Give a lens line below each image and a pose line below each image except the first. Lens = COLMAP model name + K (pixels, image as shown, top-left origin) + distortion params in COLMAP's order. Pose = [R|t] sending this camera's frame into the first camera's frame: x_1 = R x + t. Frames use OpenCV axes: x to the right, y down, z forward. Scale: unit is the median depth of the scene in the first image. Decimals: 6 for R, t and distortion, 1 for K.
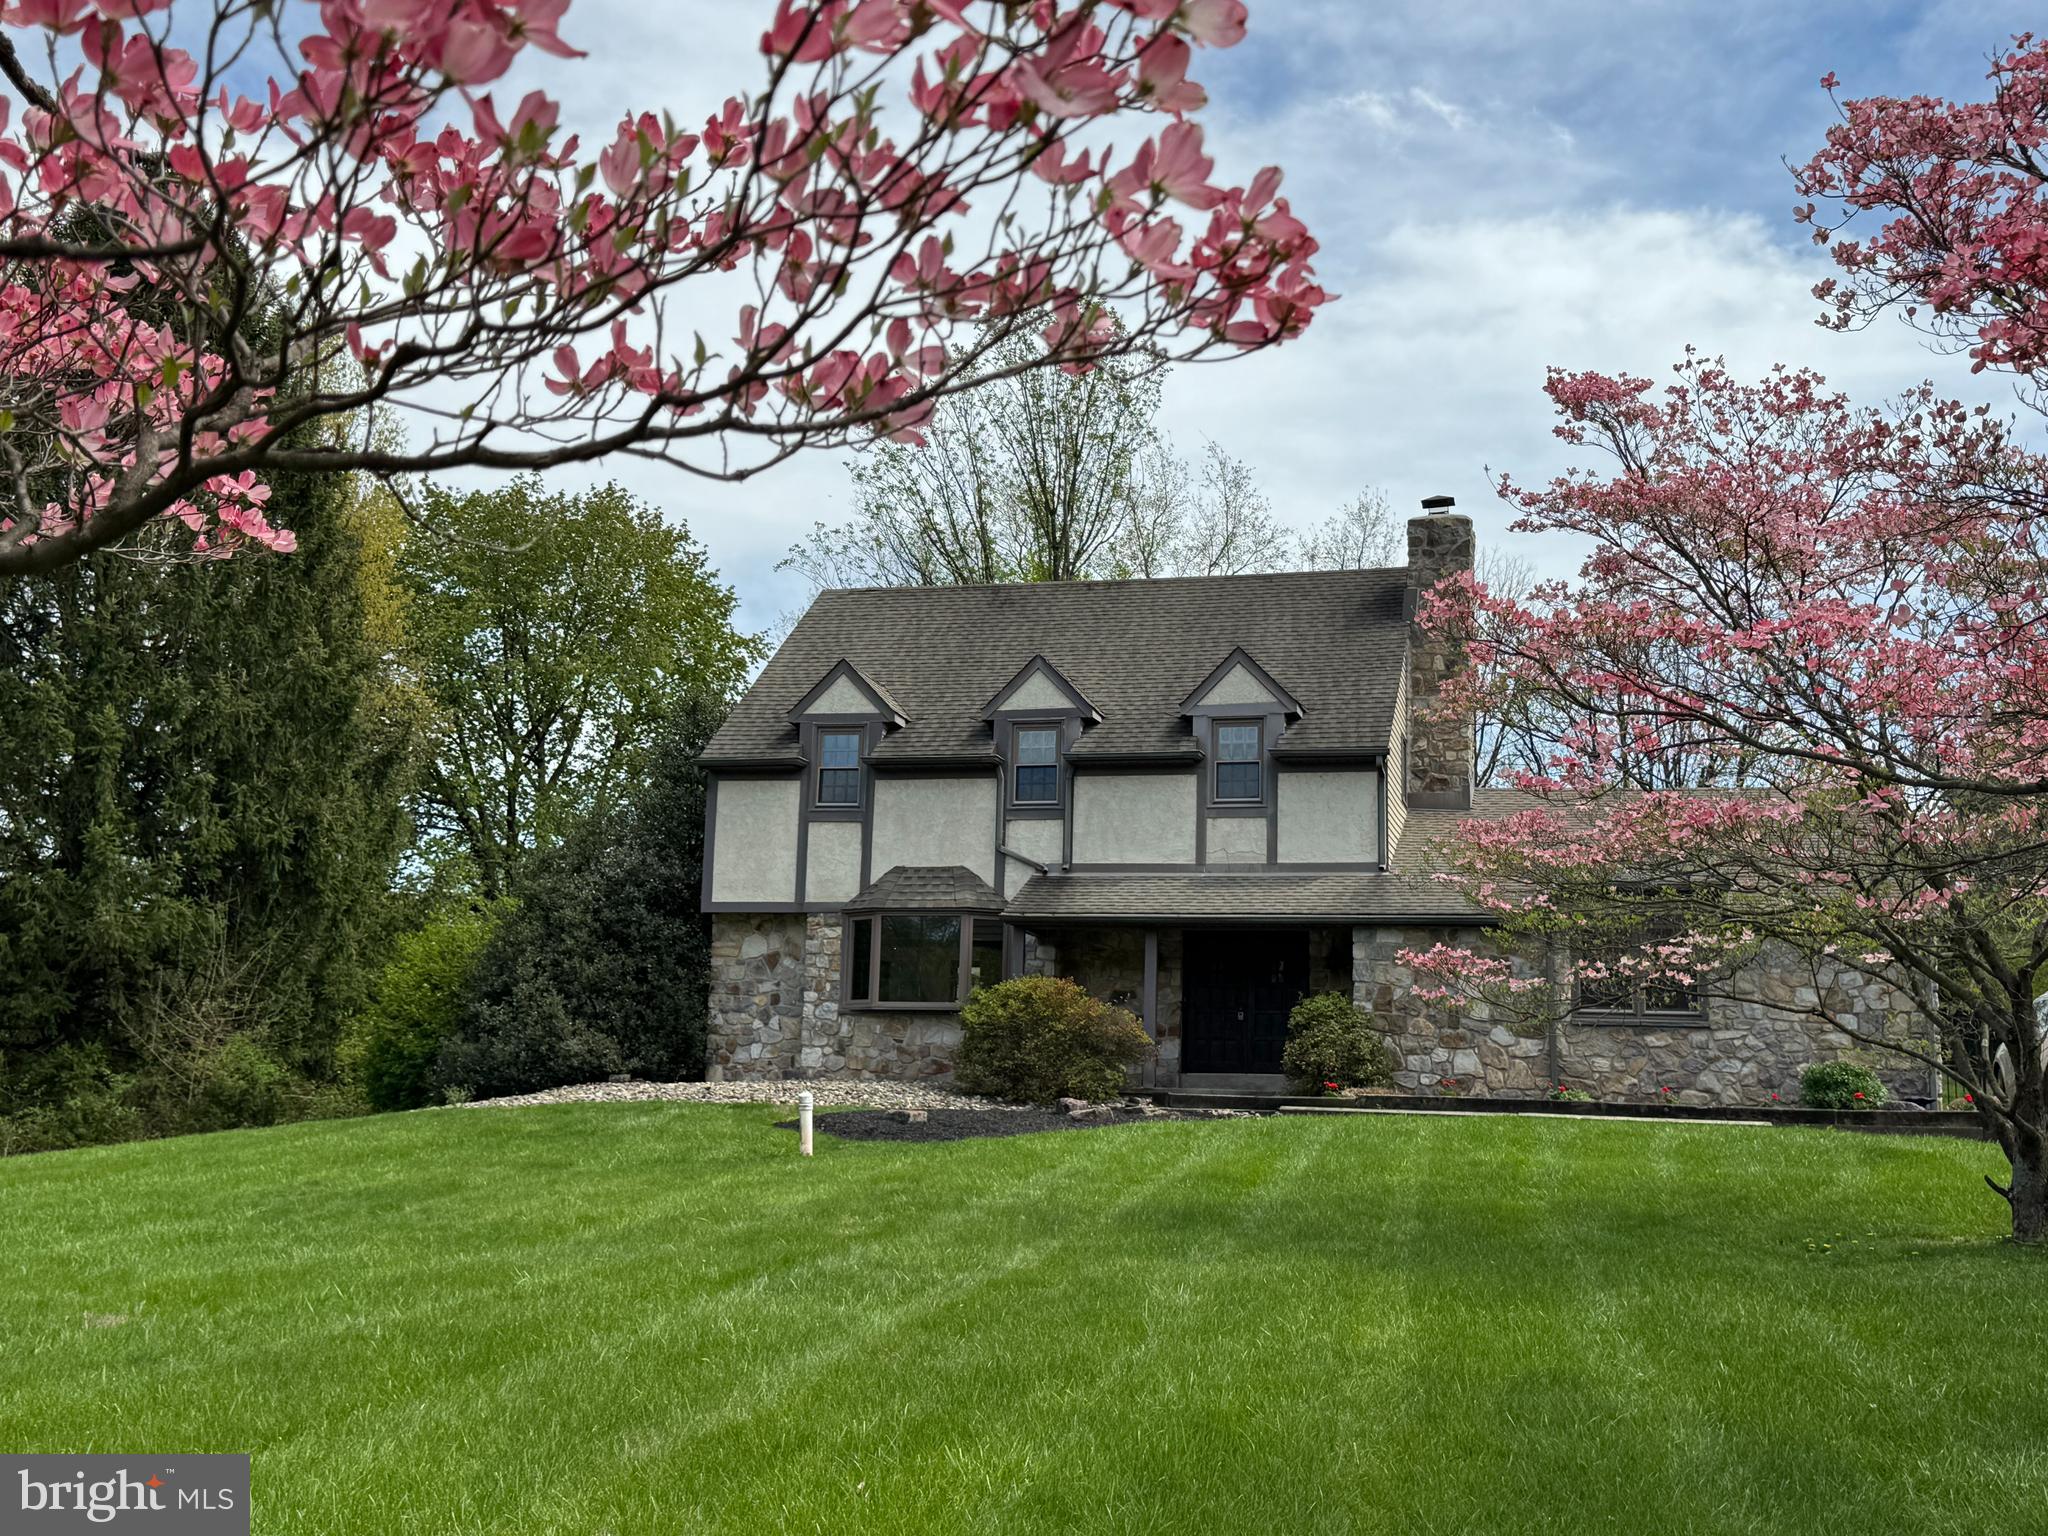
lens RADIAL K [[2238.6, 0, 1024.0], [0, 2238.6, 768.0], [0, 0, 1]] dist [0.122863, -0.012044]
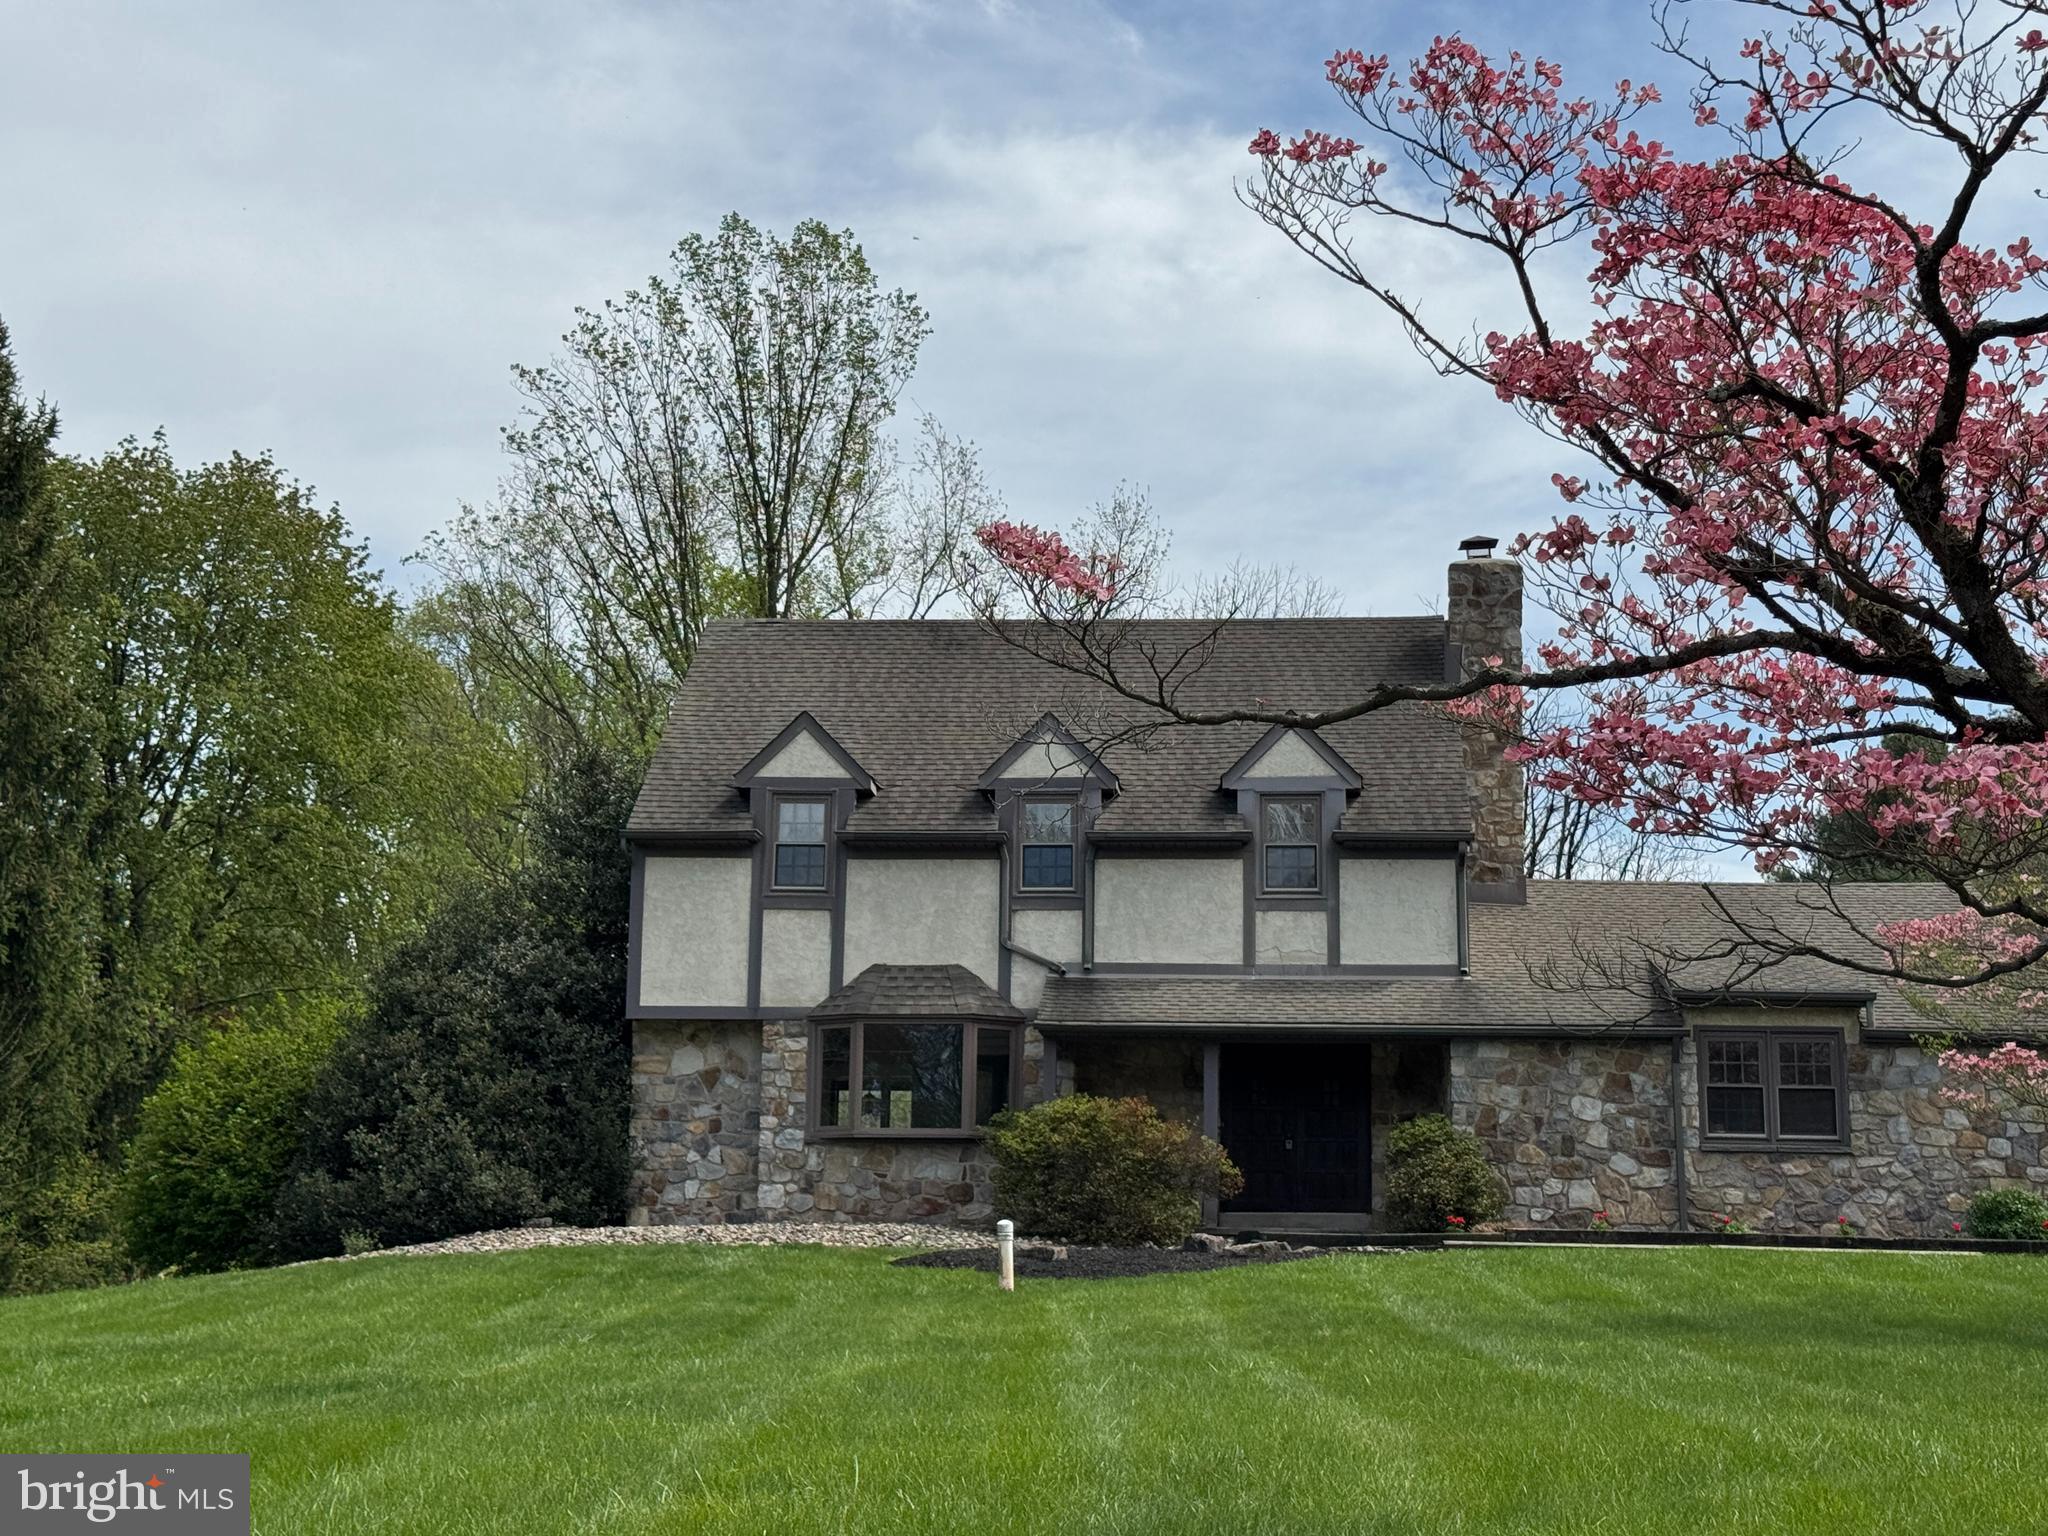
lens RADIAL K [[3112.8, 0, 1024.0], [0, 3112.8, 768.0], [0, 0, 1]] dist [0.125050, 0.086935]
pose [[0.982594, 0.021205, 0.184554, -0.220061], [-0.017438, 0.999606, -0.022014, -0.004156], [-0.184948, 0.018412, 0.982576, -0.143256]]
